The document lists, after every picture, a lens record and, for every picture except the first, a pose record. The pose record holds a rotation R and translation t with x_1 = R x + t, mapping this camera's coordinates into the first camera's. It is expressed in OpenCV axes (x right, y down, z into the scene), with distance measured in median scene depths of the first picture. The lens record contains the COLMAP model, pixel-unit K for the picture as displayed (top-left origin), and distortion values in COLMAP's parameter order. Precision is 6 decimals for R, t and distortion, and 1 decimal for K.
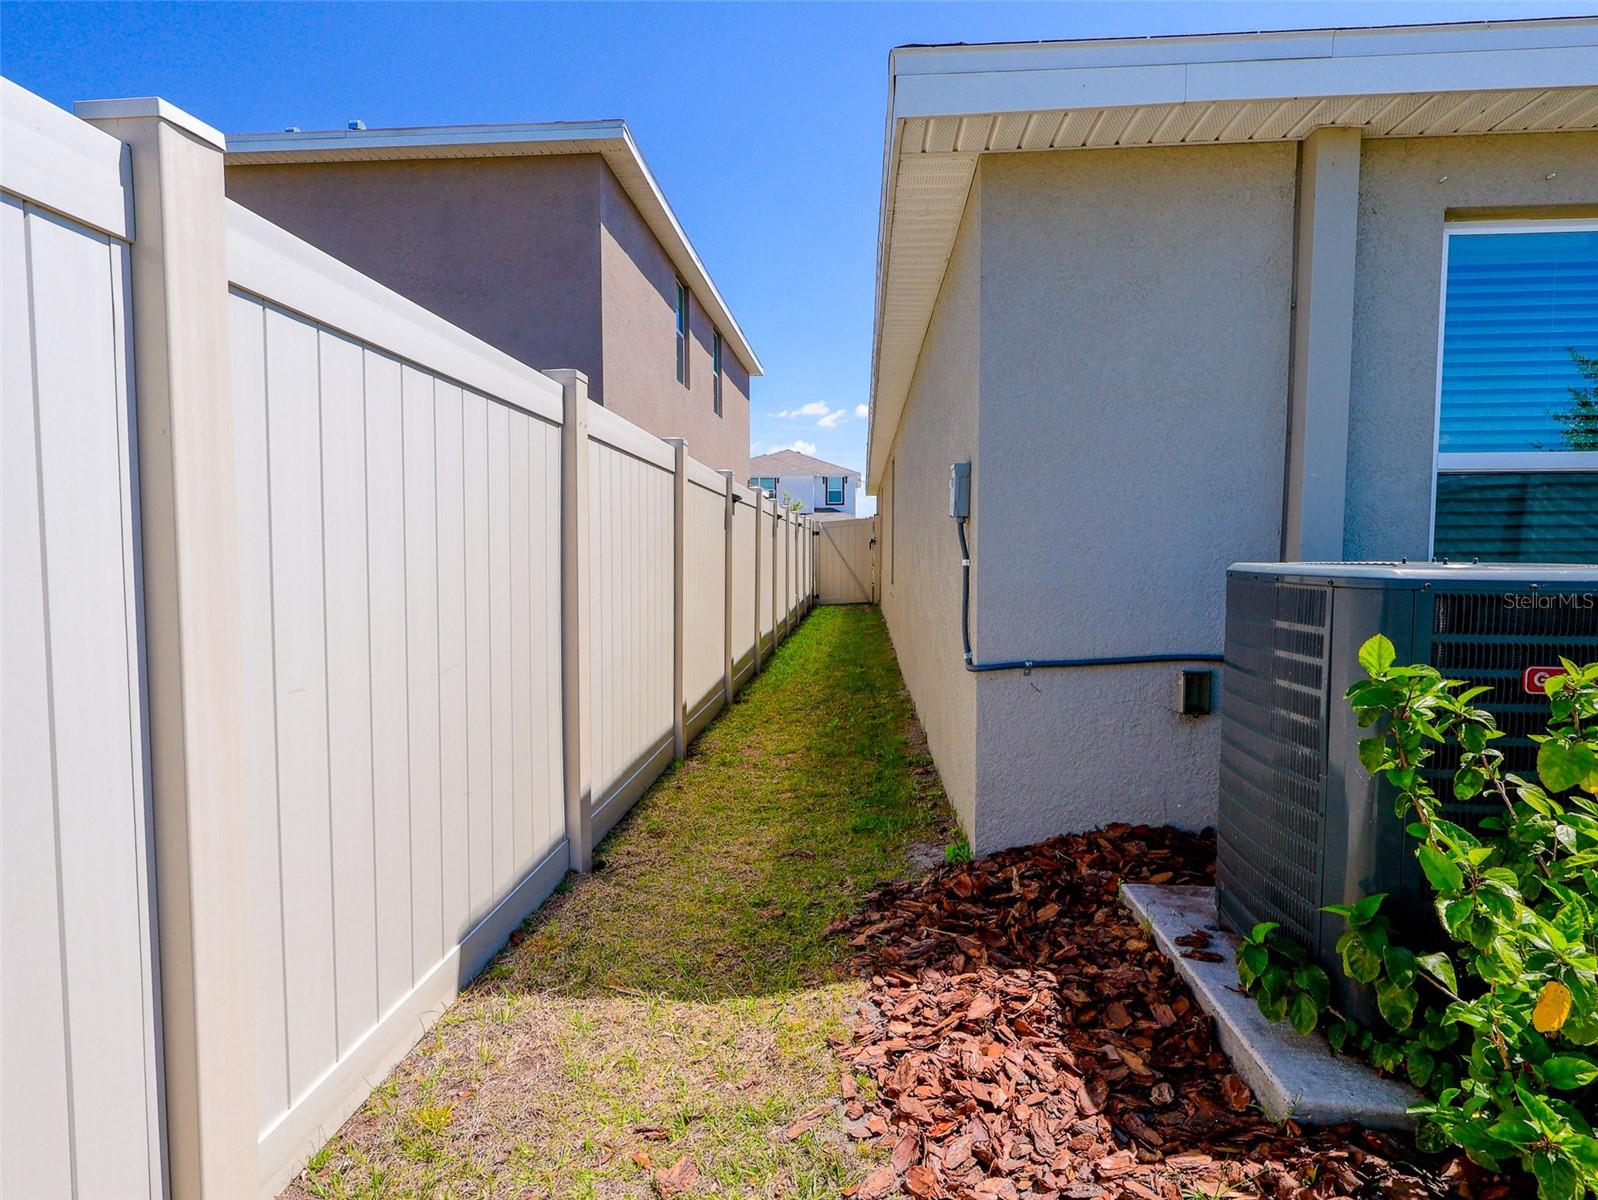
lens RADIAL K [[852.2, 0, 799.0], [0, 852.2, 600.0], [0, 0, 1]] dist [-0.002843, 0.000583]
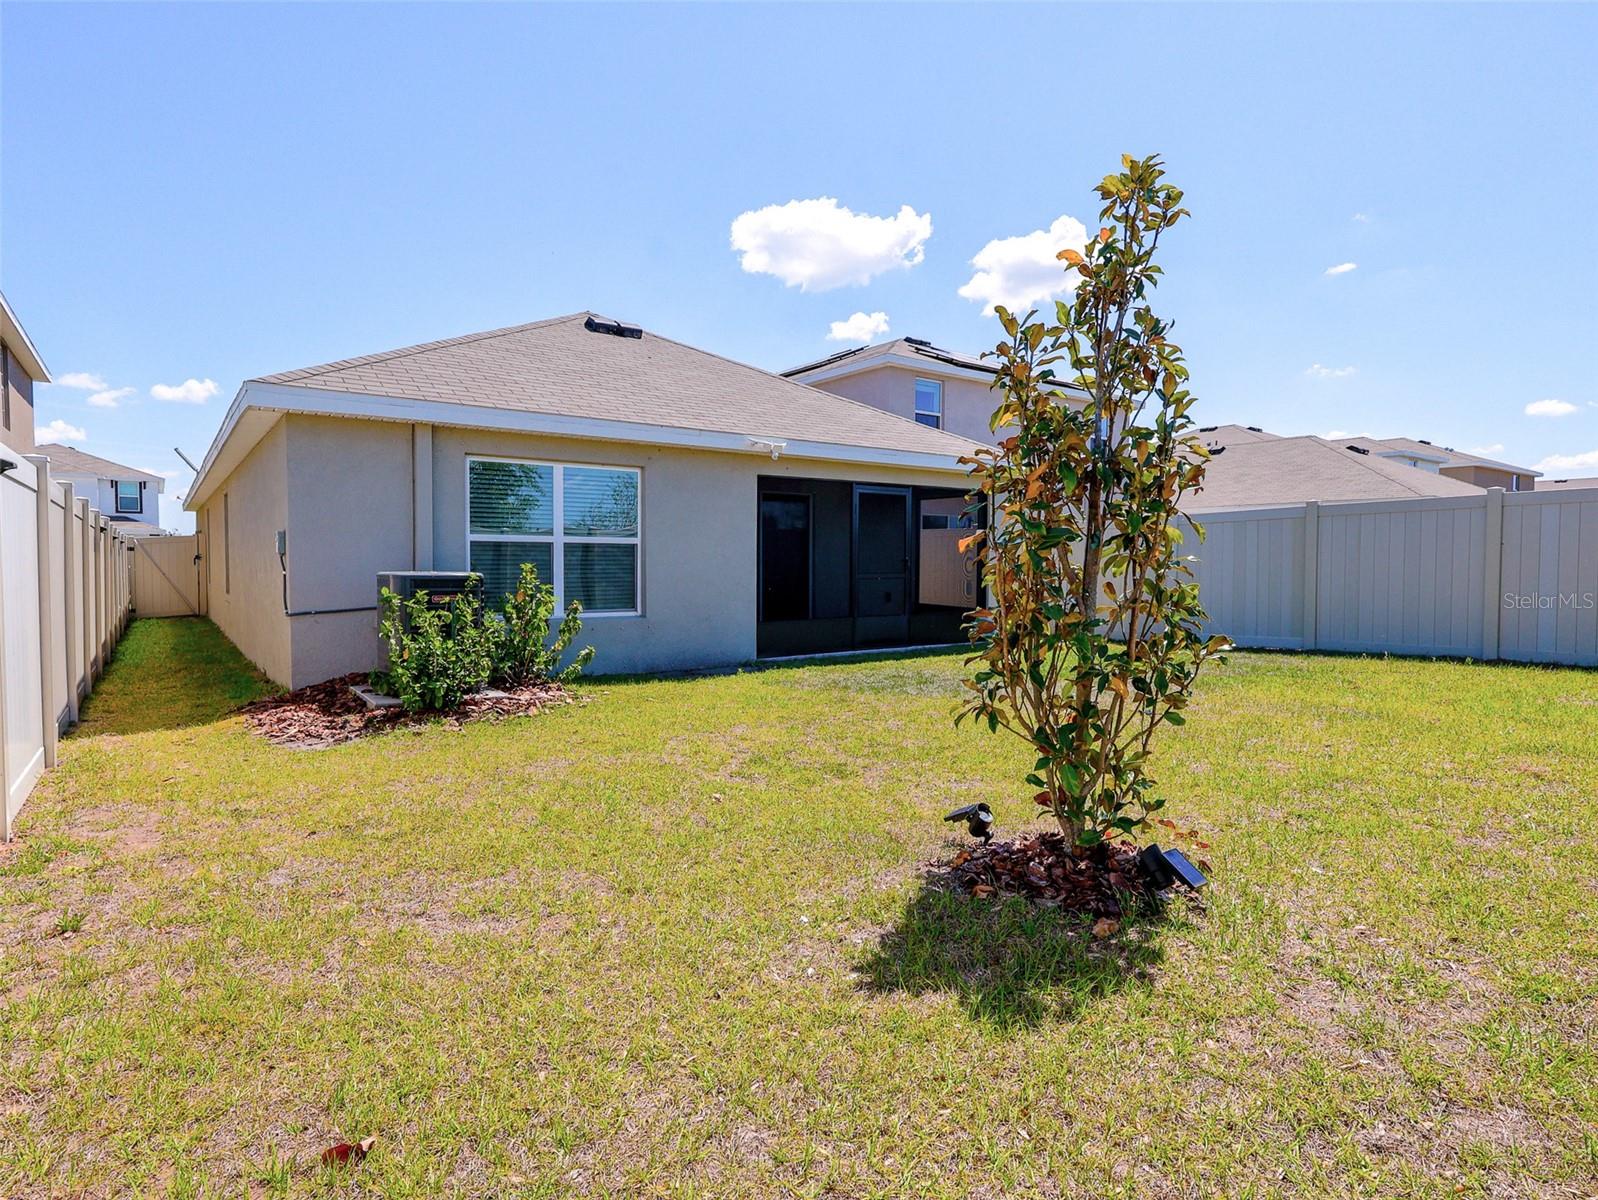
lens RADIAL K [[852.2, 0, 799.0], [0, 852.2, 600.0], [0, 0, 1]] dist [-0.002843, 0.000583]
pose [[0.754520, -0.020799, 0.655947, -0.277875], [0.031946, 0.999477, -0.005055, 0.089368], [-0.655499, 0.024769, 0.754790, -1.718719]]
